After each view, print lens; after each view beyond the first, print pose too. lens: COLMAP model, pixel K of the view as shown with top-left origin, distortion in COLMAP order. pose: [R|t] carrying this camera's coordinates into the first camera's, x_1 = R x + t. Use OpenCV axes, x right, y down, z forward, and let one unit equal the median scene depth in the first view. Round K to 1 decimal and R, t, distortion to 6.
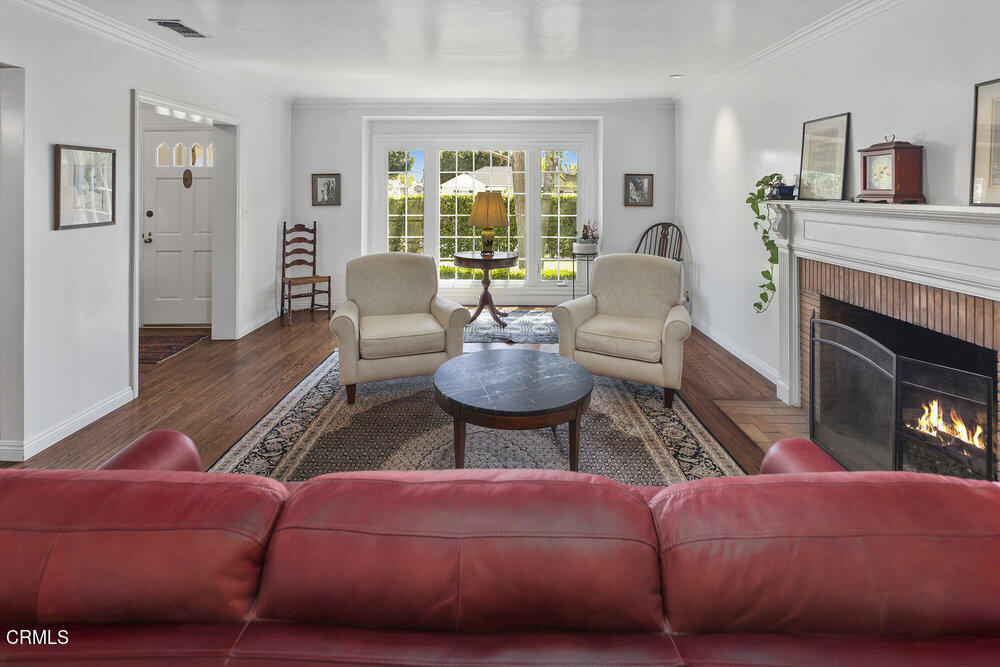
lens RADIAL K [[480.1, 0, 496.6], [0, 480.1, 193.9], [0, 0, 1]] dist [-0.000058, -0.000379]
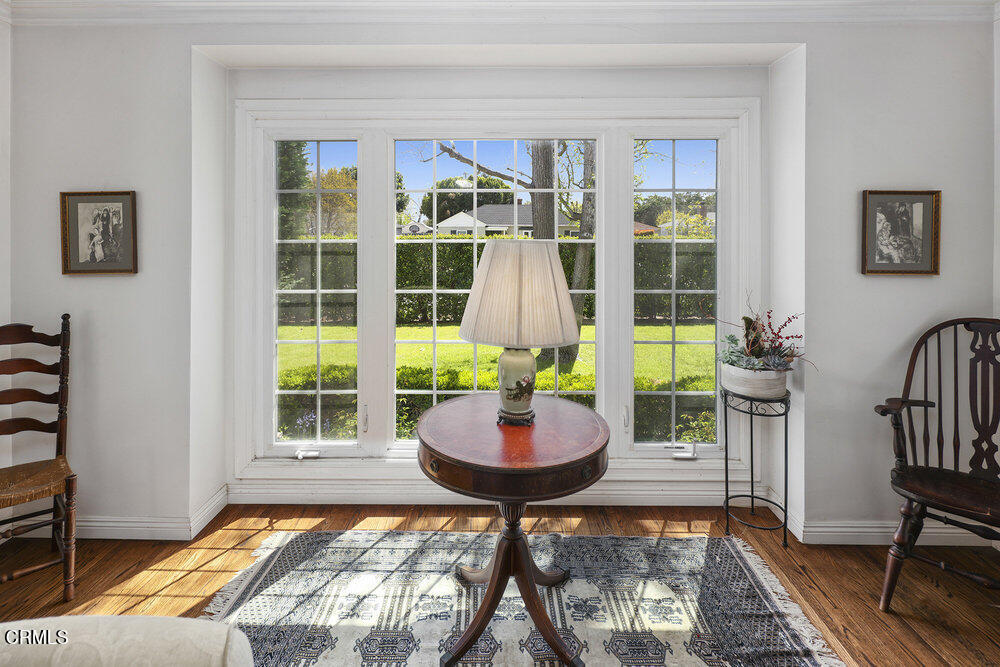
lens RADIAL K [[475.6, 0, 494.9], [0, 475.6, 234.1], [0, 0, 1]] dist [-0.002288, -0.000958]
pose [[0.999998, -0.001674, -0.000734, -0.031638], [0.001675, 0.999997, 0.001532, -0.007684], [0.000731, -0.001533, 0.999999, 0.613560]]
